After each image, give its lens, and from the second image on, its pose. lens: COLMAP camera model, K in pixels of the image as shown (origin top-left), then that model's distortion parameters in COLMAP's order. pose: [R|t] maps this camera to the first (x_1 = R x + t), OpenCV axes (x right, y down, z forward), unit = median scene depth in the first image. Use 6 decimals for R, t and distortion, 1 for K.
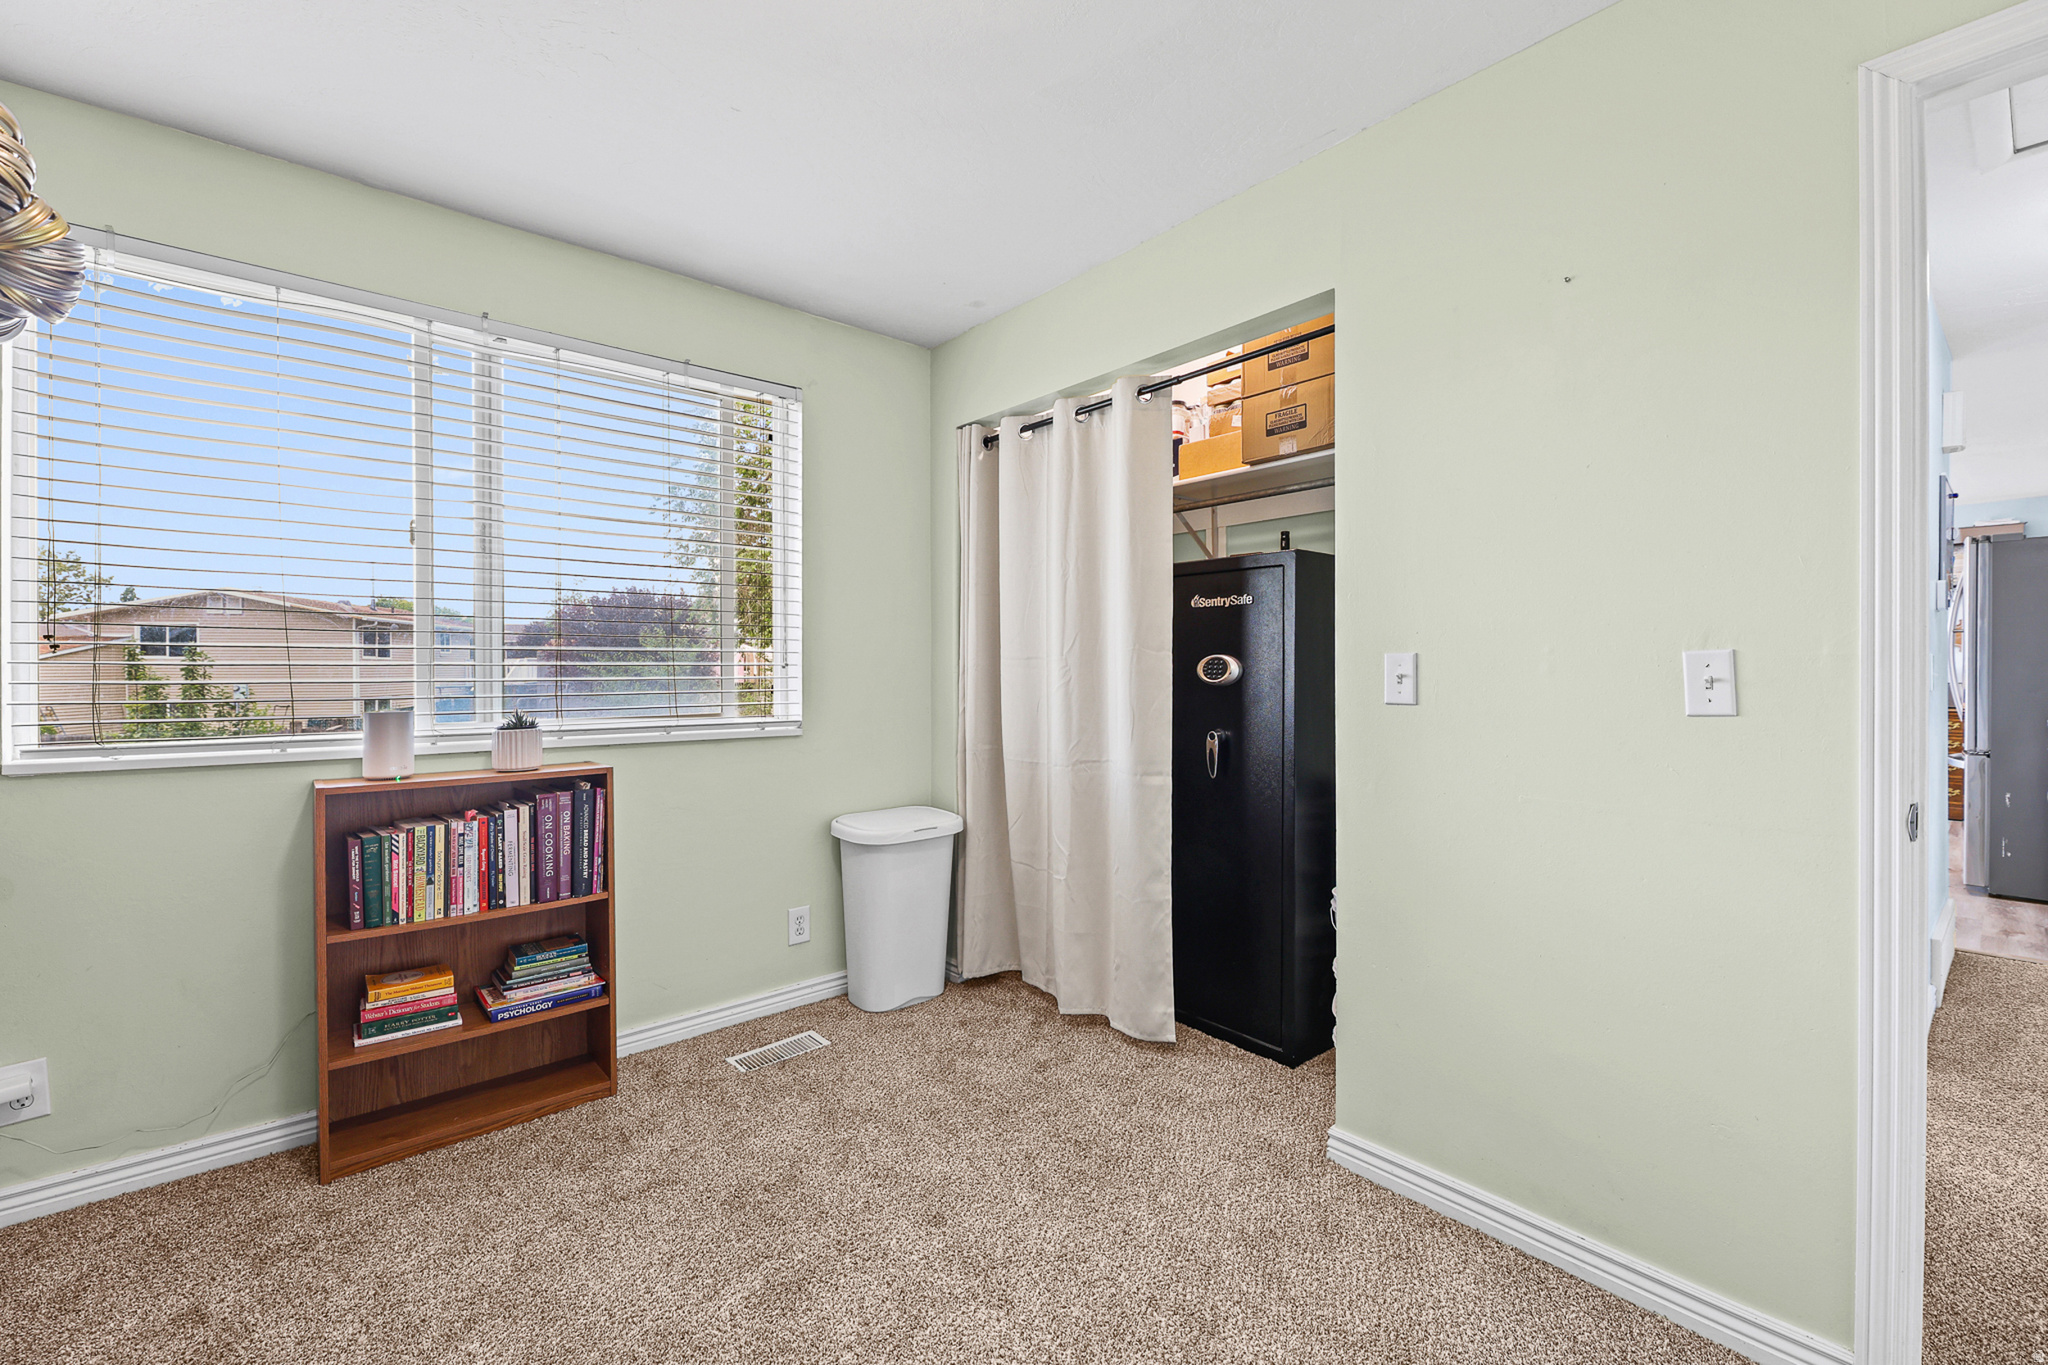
lens RADIAL K [[855.2, 0, 1019.8], [0, 855.2, 671.0], [0, 0, 1]] dist [-0.003811, -0.000770]
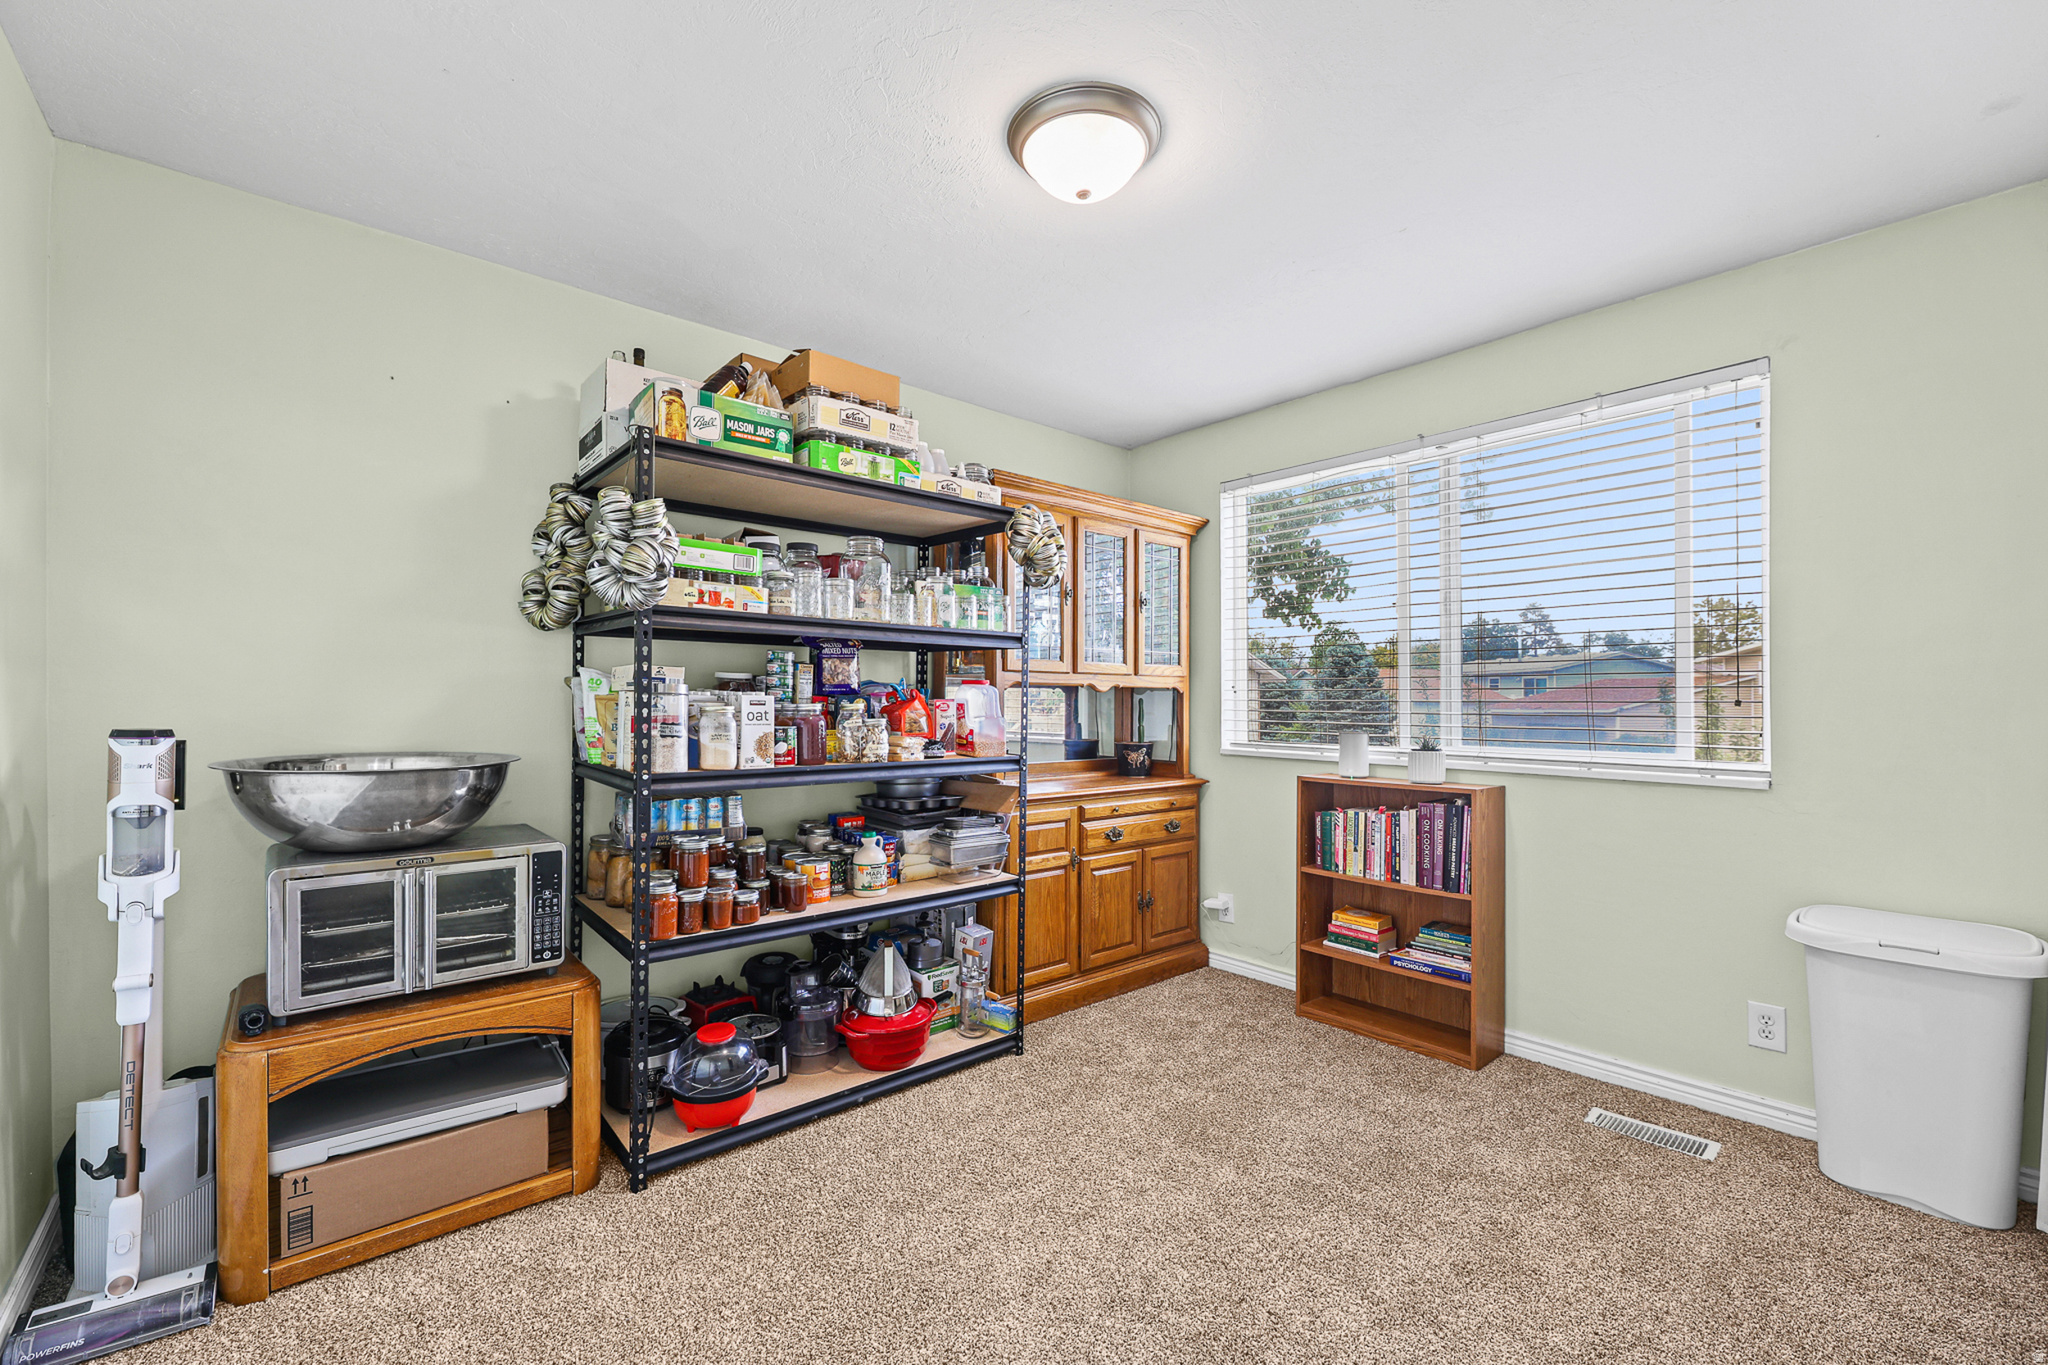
lens RADIAL K [[855.2, 0, 1018.2], [0, 855.2, 694.9], [0, 0, 1]] dist [-0.003811, -0.000770]
pose [[-0.010178, -0.005077, -0.999935, 0.739539], [-0.003560, 0.999981, -0.005041, -0.008521], [0.999942, 0.003509, -0.010196, 0.412223]]
